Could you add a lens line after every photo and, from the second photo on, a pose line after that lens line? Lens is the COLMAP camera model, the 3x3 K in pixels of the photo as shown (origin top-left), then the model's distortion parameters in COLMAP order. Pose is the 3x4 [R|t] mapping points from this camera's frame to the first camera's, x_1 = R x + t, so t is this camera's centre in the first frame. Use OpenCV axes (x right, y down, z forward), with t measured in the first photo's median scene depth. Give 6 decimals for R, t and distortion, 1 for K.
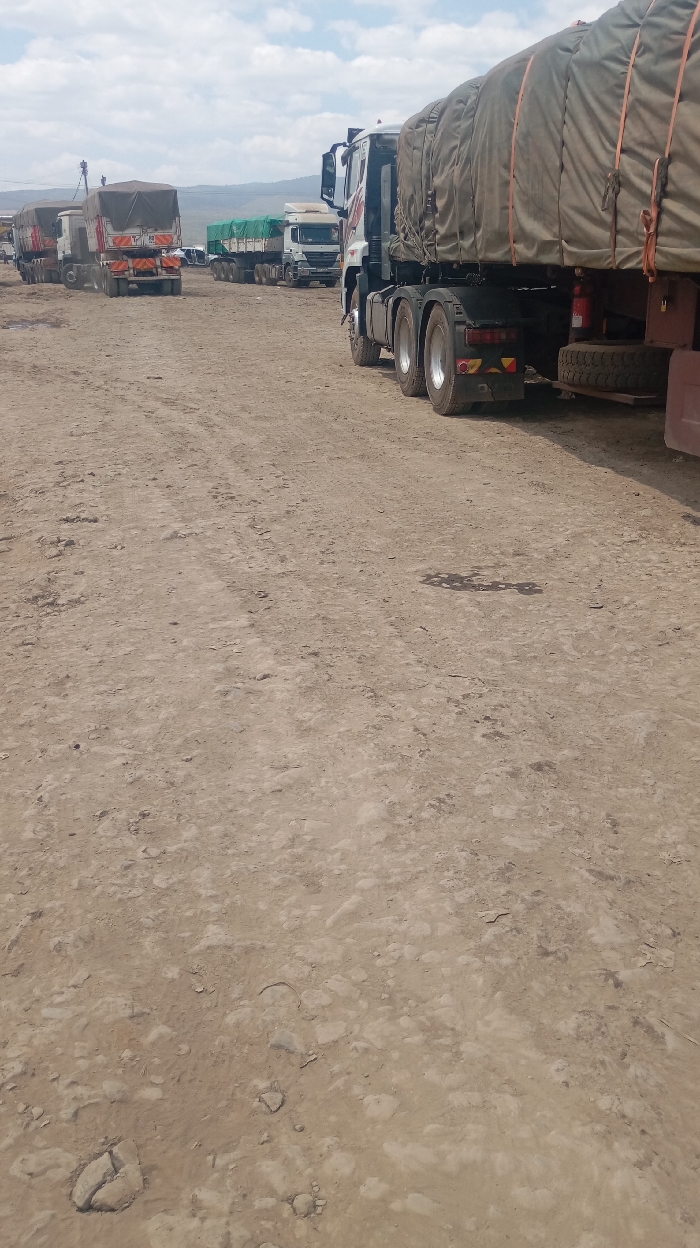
lens RADIAL K [[1040.7, 0, 357.9], [0, 1040.7, 608.1], [0, 0, 1]] dist [0.068606, -0.009700]
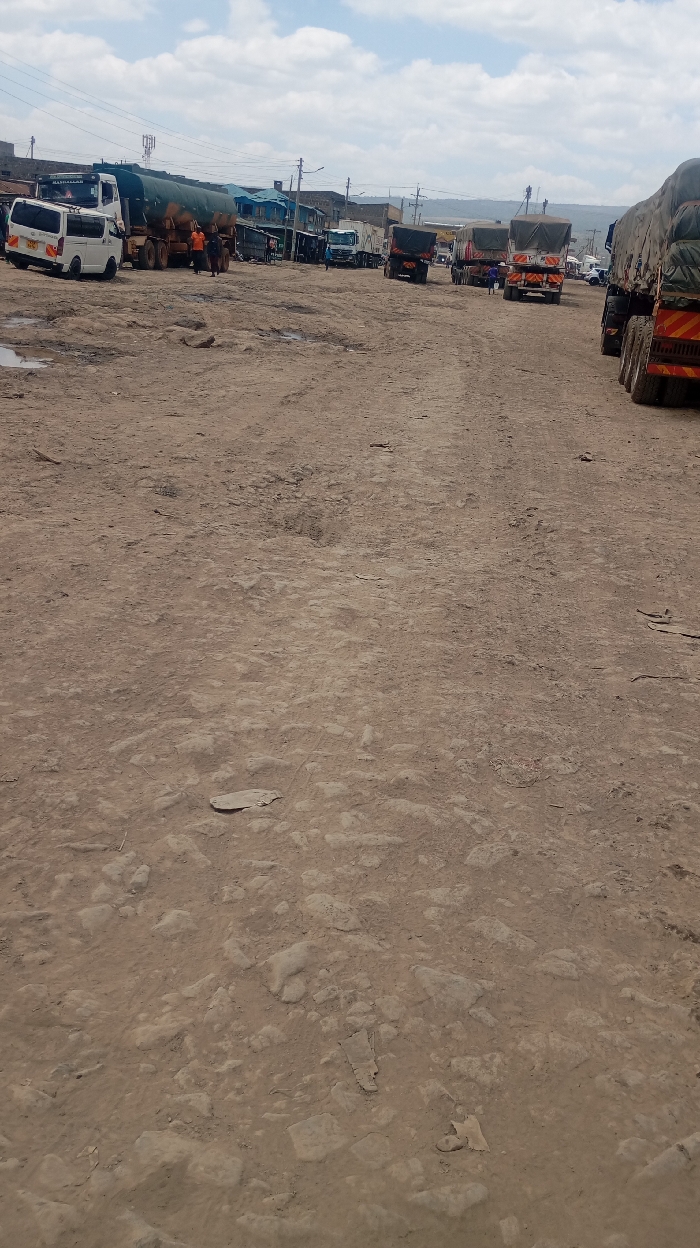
lens RADIAL K [[1053.7, 0, 351.5], [0, 1053.7, 596.9], [0, 0, 1]] dist [0.053873, -0.001799]
pose [[0.917506, 0.212982, -0.335889, 0.321347], [-0.221869, 0.975000, 0.012183, 0.280761], [0.330086, 0.063345, 0.941823, -0.863654]]
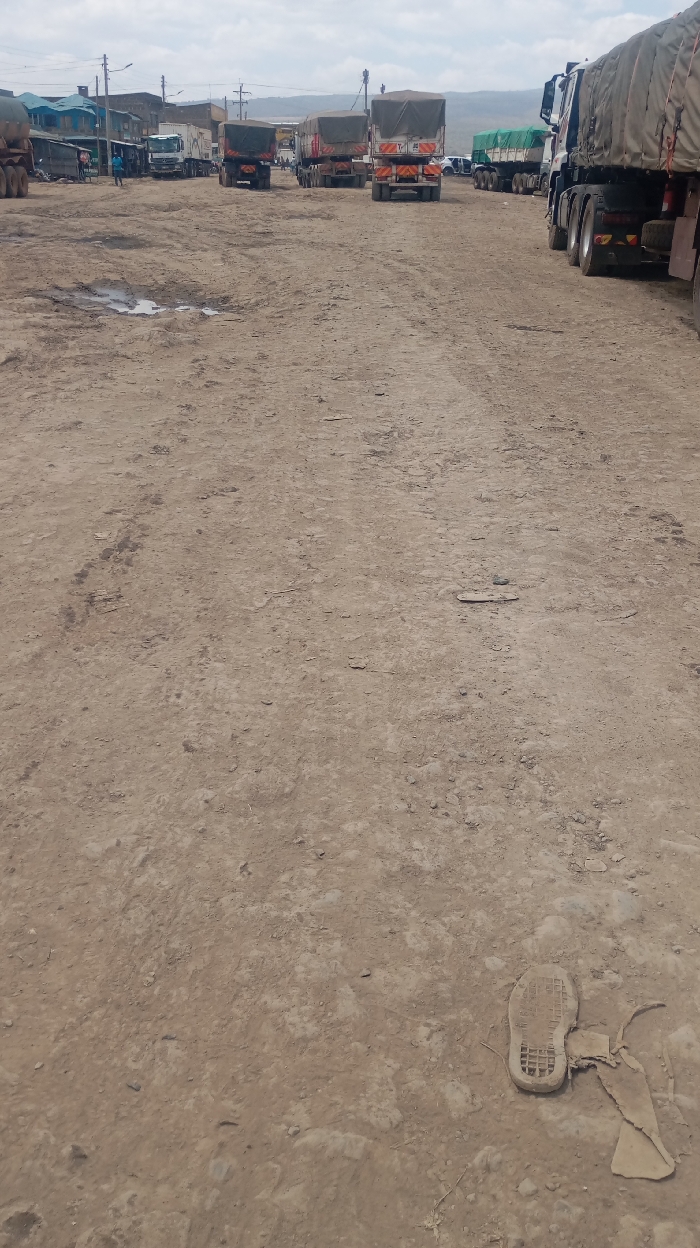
lens RADIAL K [[1069.7, 0, 347.4], [0, 1069.7, 623.8], [0, 0, 1]] dist [0.006643, -0.011840]
pose [[0.968782, 0.120578, -0.216615, 0.100494], [-0.102972, 0.990527, 0.090845, 0.136416], [0.225517, -0.065704, 0.972021, -0.386657]]
